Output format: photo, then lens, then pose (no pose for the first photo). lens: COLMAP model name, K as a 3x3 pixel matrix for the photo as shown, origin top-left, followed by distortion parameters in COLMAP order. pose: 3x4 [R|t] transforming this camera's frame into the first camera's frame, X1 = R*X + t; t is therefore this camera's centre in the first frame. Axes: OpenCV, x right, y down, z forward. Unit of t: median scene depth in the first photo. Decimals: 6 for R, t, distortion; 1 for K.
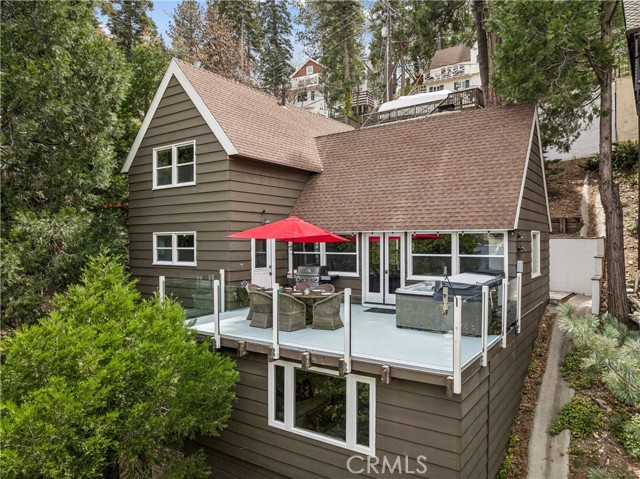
lens RADIAL K [[453.1, 0, 318.6], [0, 453.1, 242.9], [0, 0, 1]] dist [-0.029908, 0.002565]
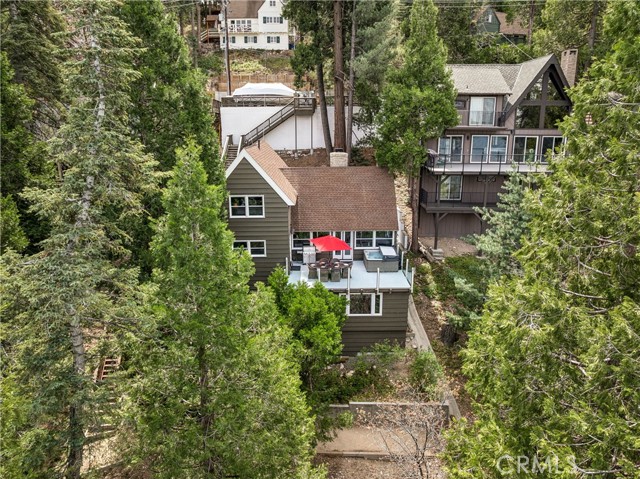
lens RADIAL K [[453.1, 0, 318.6], [0, 453.1, 242.9], [0, 0, 1]] dist [-0.029908, 0.002565]
pose [[0.815408, -0.152241, 0.558509, -1.250343], [0.006082, 0.966999, 0.254709, -0.544192], [-0.578854, -0.204295, 0.789425, -0.758892]]
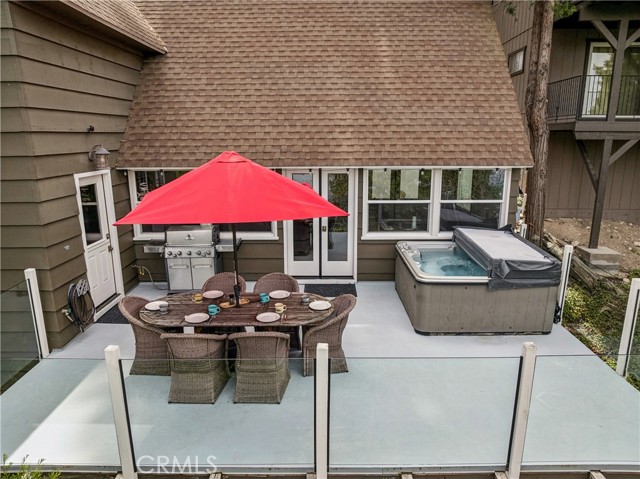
lens RADIAL K [[453.1, 0, 318.6], [0, 453.1, 242.9], [0, 0, 1]] dist [-0.029908, 0.002565]
pose [[0.825753, -0.132173, 0.548327, -0.211602], [0.005996, 0.974158, 0.225787, -0.061583], [-0.564000, -0.183157, 0.805206, 0.478896]]
